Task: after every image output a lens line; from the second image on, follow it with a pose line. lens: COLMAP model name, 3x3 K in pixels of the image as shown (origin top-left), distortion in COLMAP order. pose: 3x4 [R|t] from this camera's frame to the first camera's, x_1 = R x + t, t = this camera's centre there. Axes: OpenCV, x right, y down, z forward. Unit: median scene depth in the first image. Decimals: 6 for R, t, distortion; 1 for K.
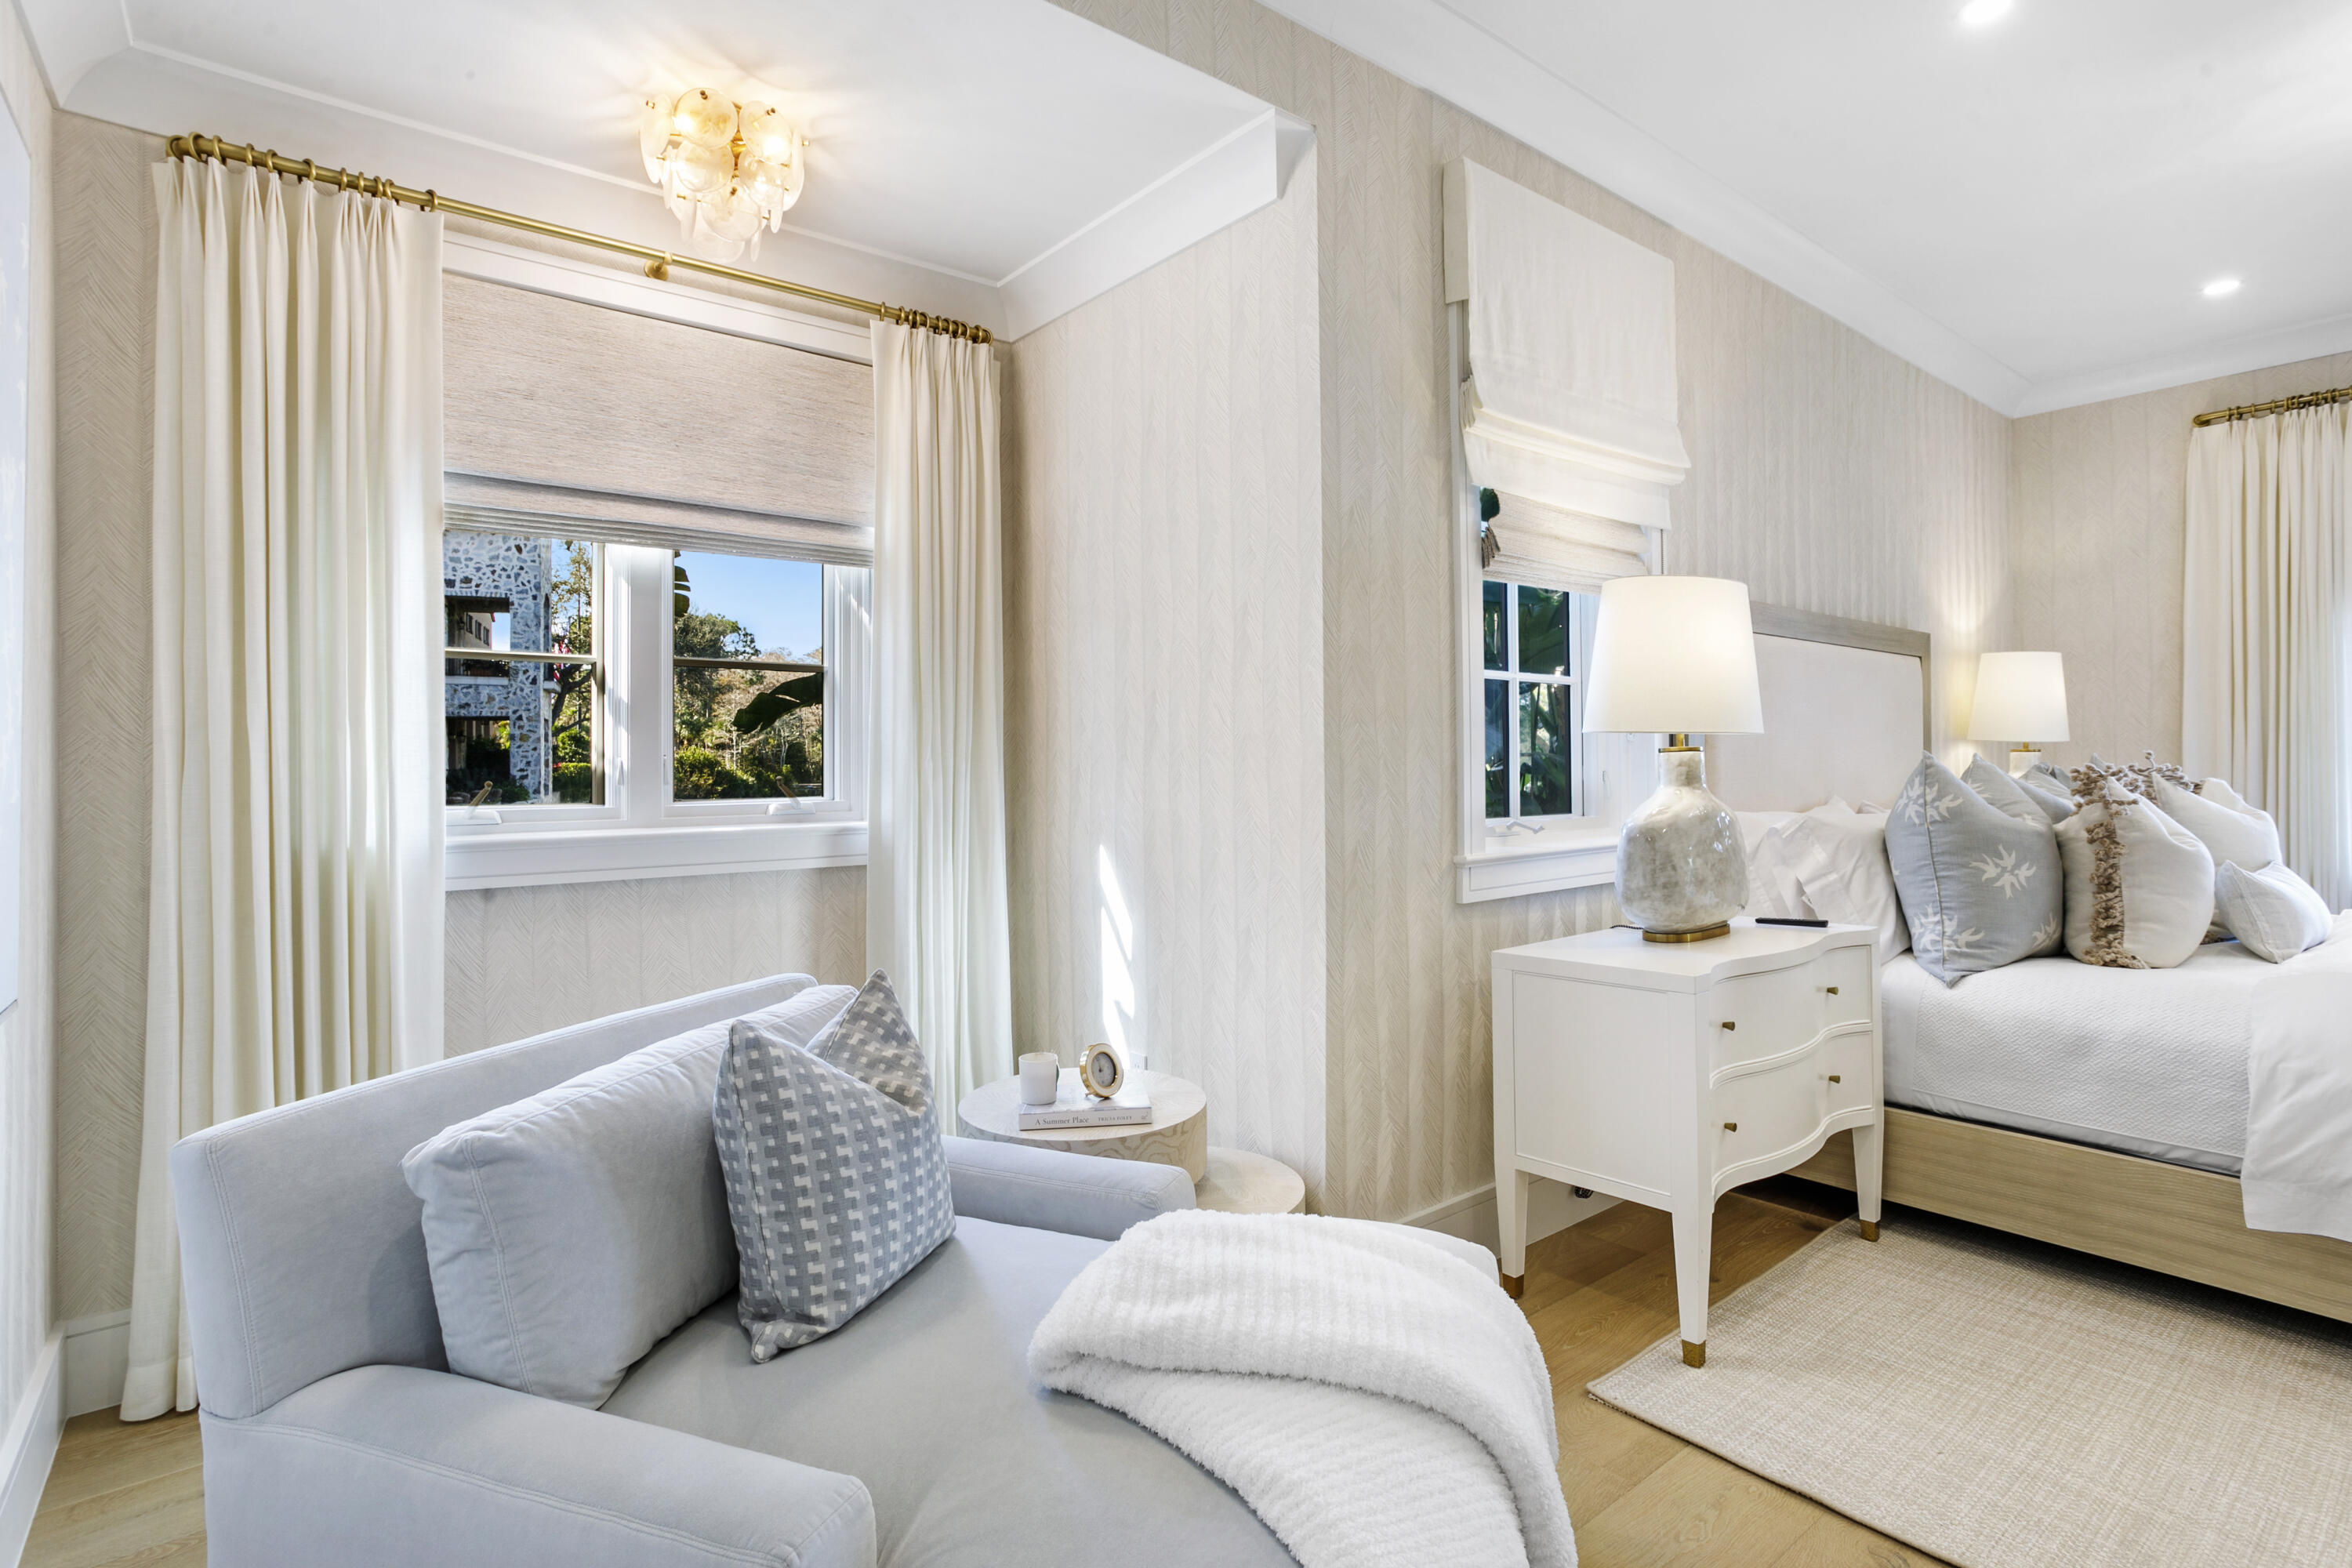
lens RADIAL K [[1154.6, 0, 1178.7], [0, 1154.6, 721.4], [0, 0, 1]] dist [-0.050759, 0.035087]
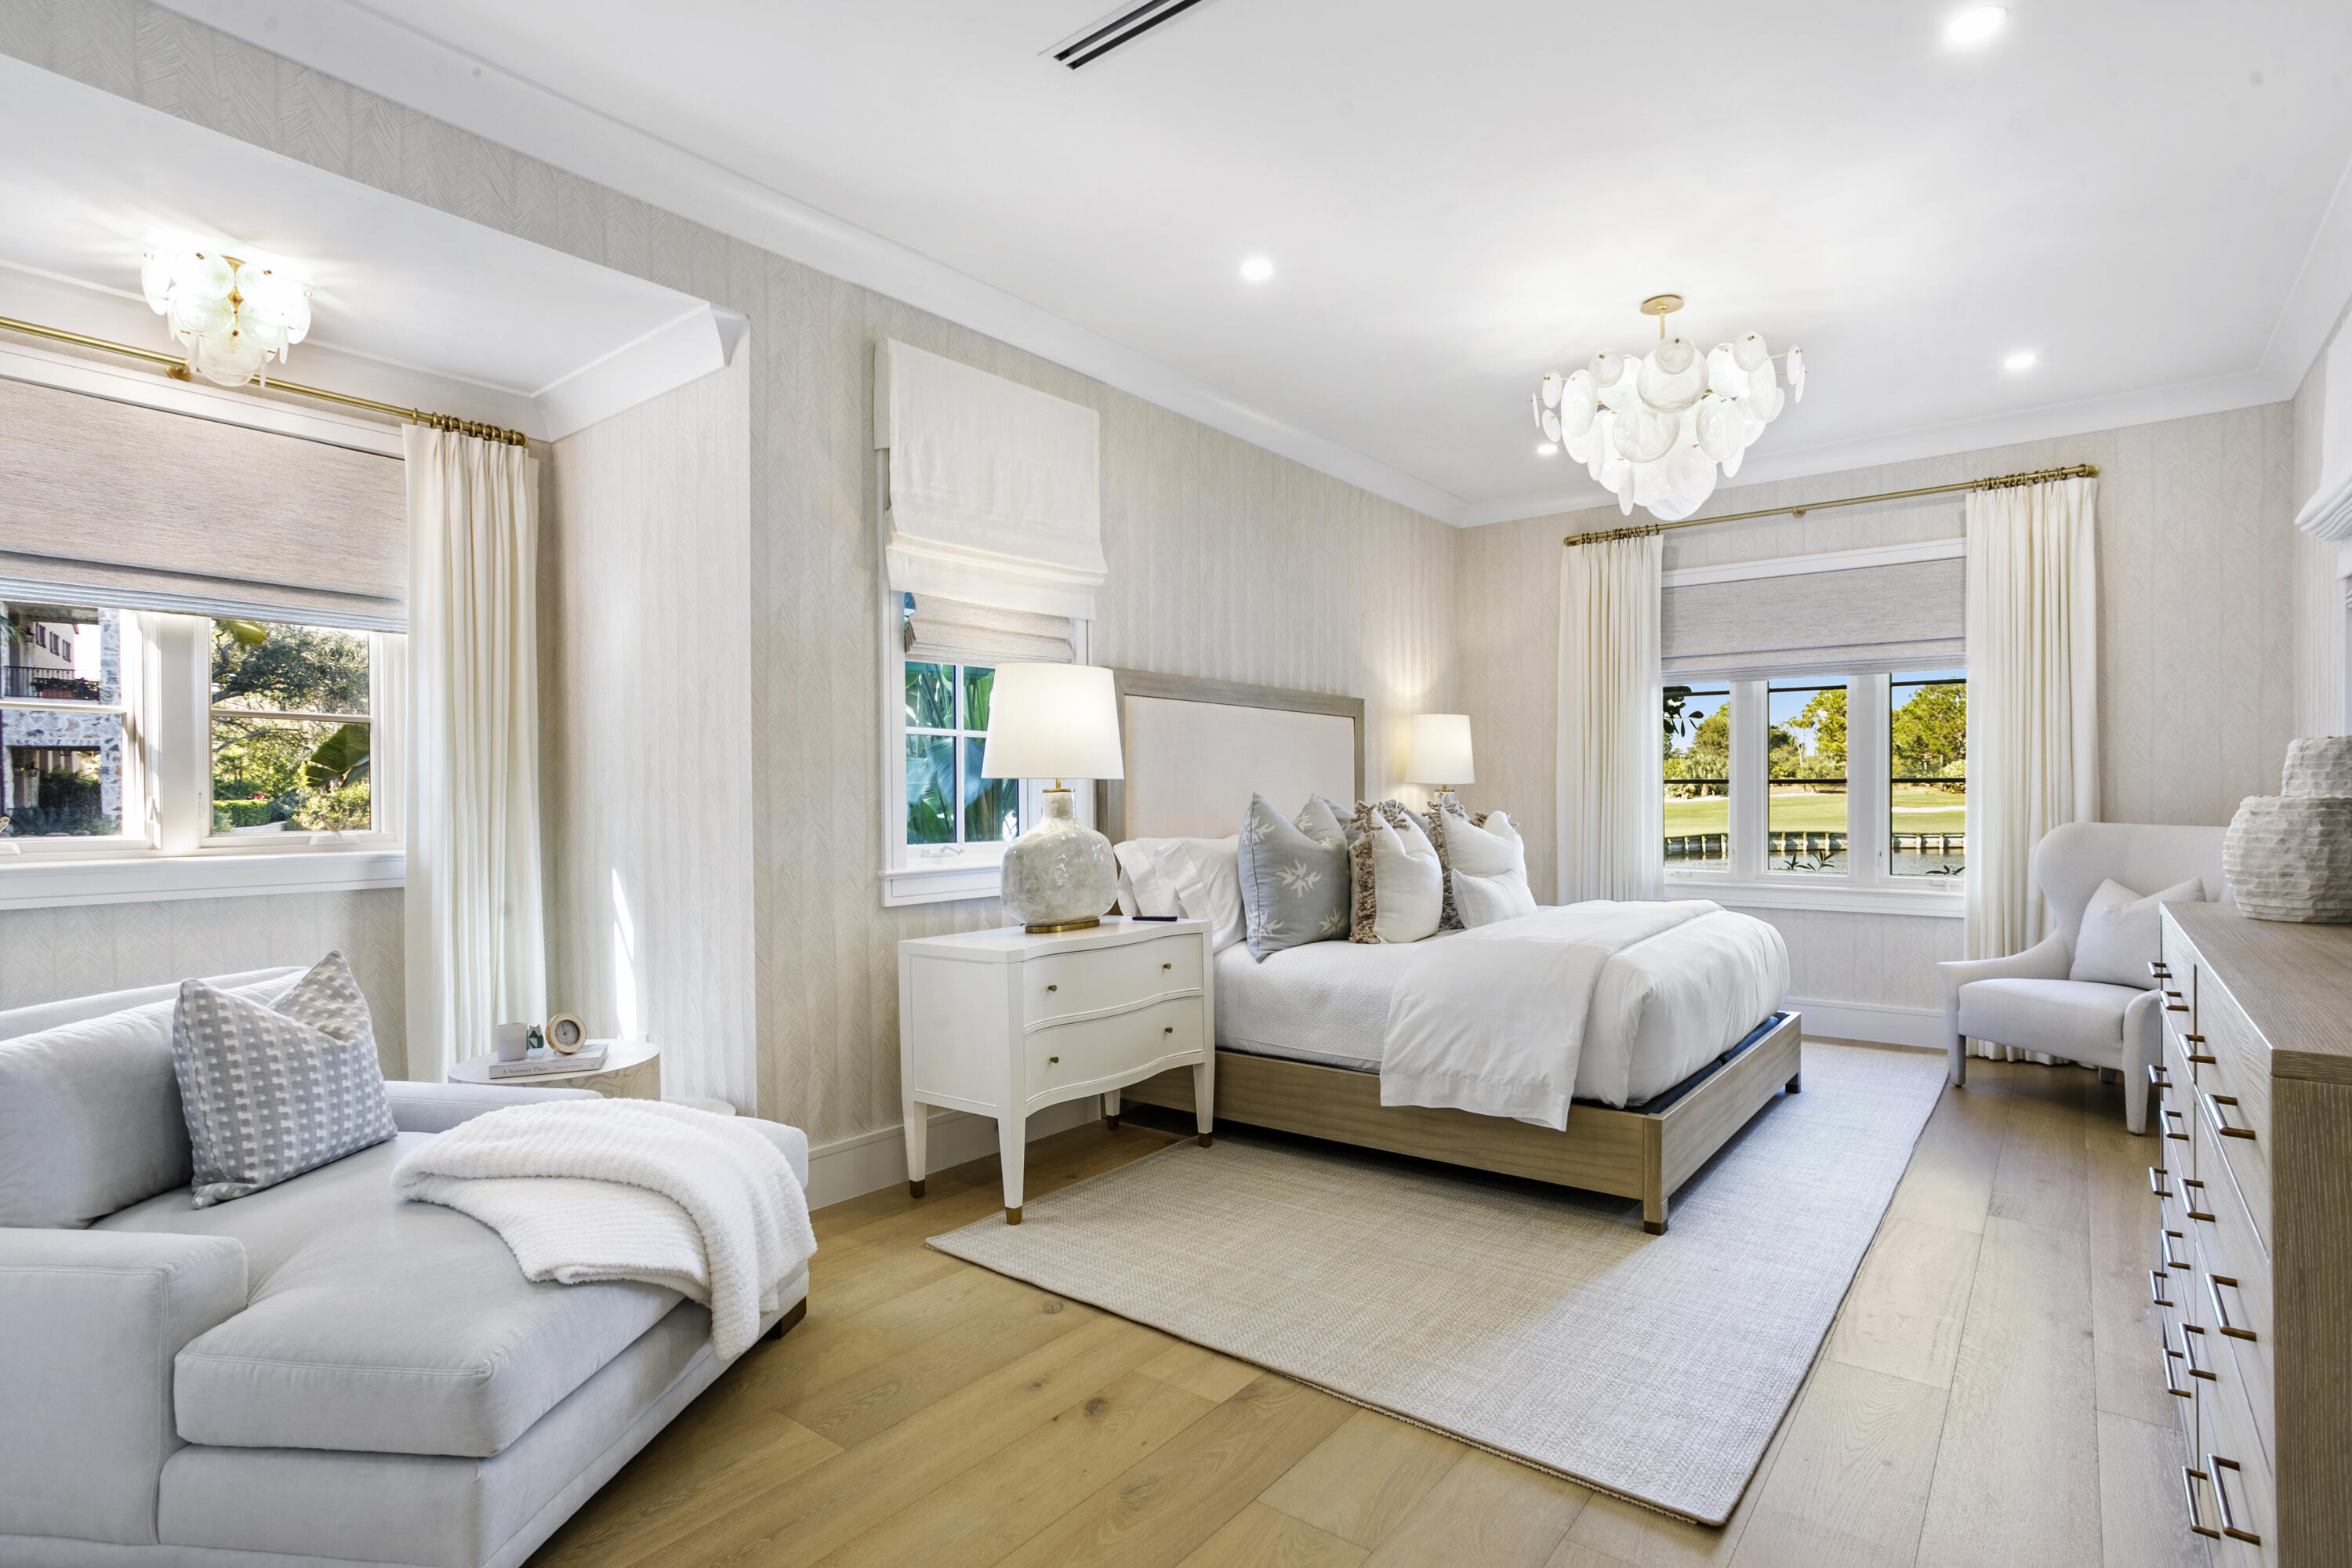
lens RADIAL K [[1157.2, 0, 1176.0], [0, 1157.2, 784.0], [0, 0, 1]] dist [-0.051661, 0.035178]
pose [[0.974840, 0.002678, 0.222888, 0.276937], [-0.007633, 0.999743, 0.021369, -0.013316], [-0.222774, -0.022532, 0.974610, -0.363631]]
